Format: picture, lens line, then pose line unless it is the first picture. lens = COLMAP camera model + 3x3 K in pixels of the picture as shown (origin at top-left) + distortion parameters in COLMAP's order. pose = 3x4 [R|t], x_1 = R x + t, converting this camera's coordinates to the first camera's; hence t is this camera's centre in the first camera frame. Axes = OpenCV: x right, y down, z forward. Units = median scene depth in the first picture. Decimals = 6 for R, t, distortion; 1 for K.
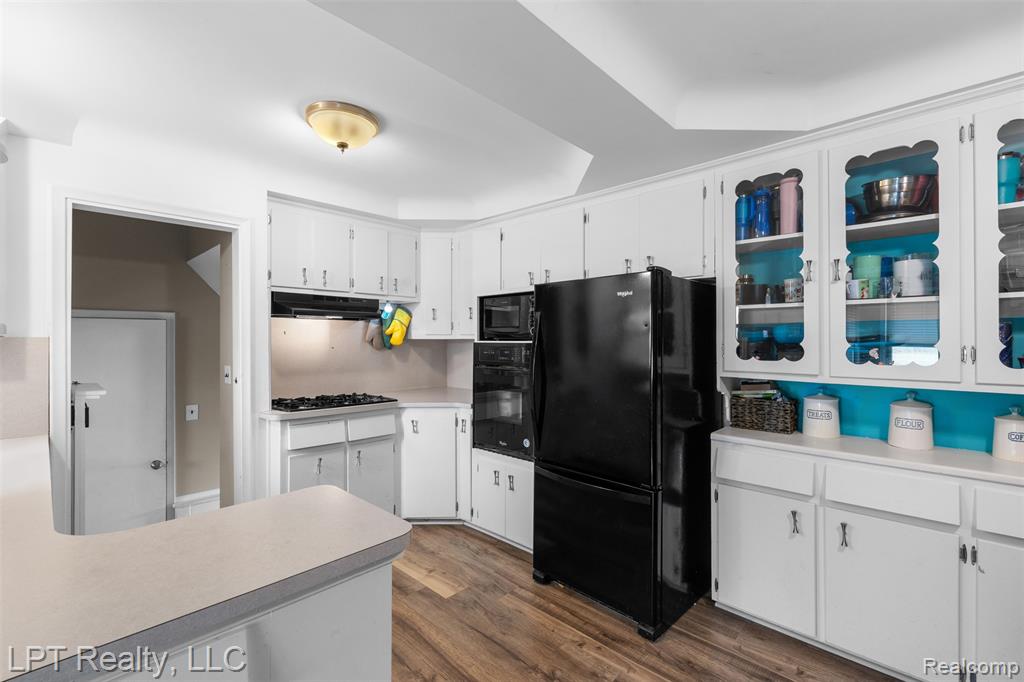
lens RADIAL K [[445.3, 0, 512.0], [0, 445.3, 341.0], [0, 0, 1]] dist [-0.000612, -0.000678]
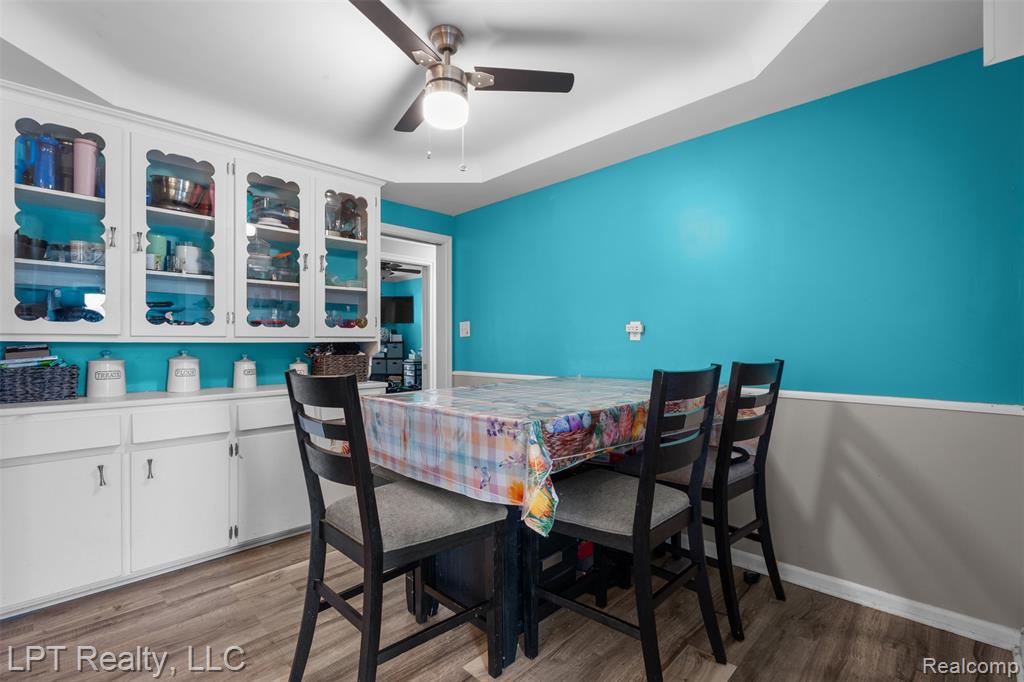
lens RADIAL K [[469.2, 0, 512.0], [0, 469.2, 341.0], [0, 0, 1]] dist [0.004024, 0.000274]
pose [[0.028851, 0.005733, 0.999567, -0.432724], [0.000785, 0.999983, -0.005758, 0.099397], [-0.999583, 0.000951, 0.028846, 0.012381]]
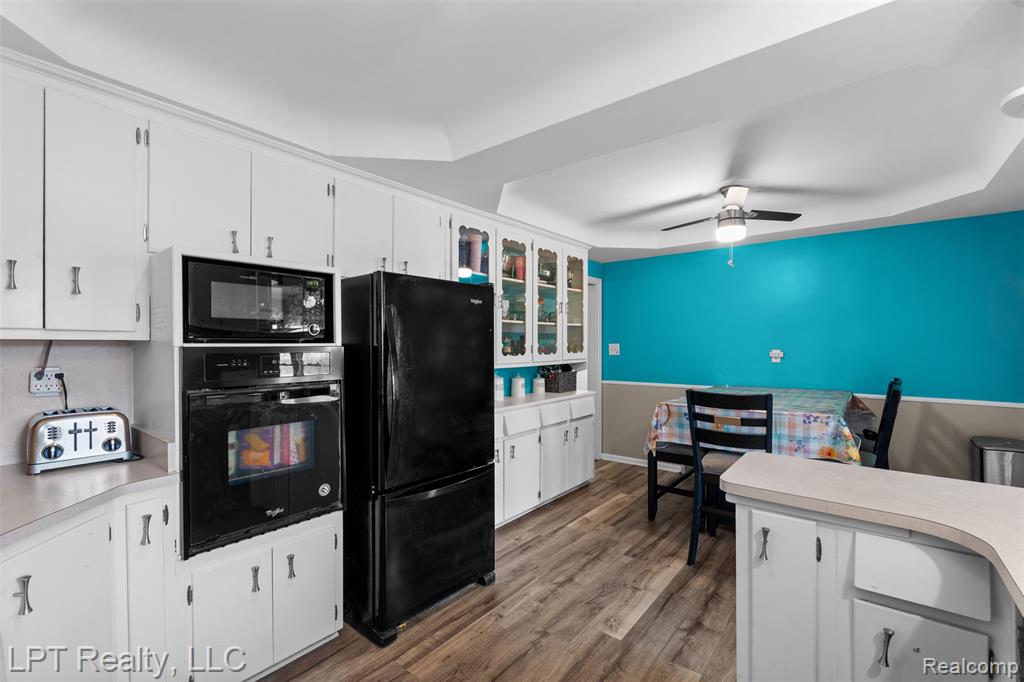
lens RADIAL K [[461.6, 0, 509.2], [0, 461.6, 345.1], [0, 0, 1]] dist [0.001715, 0.000274]
pose [[-0.093401, -0.006692, 0.995606, -1.006969], [-0.000772, 0.999978, 0.006649, -0.002791], [-0.995628, -0.000148, -0.093404, 1.103323]]
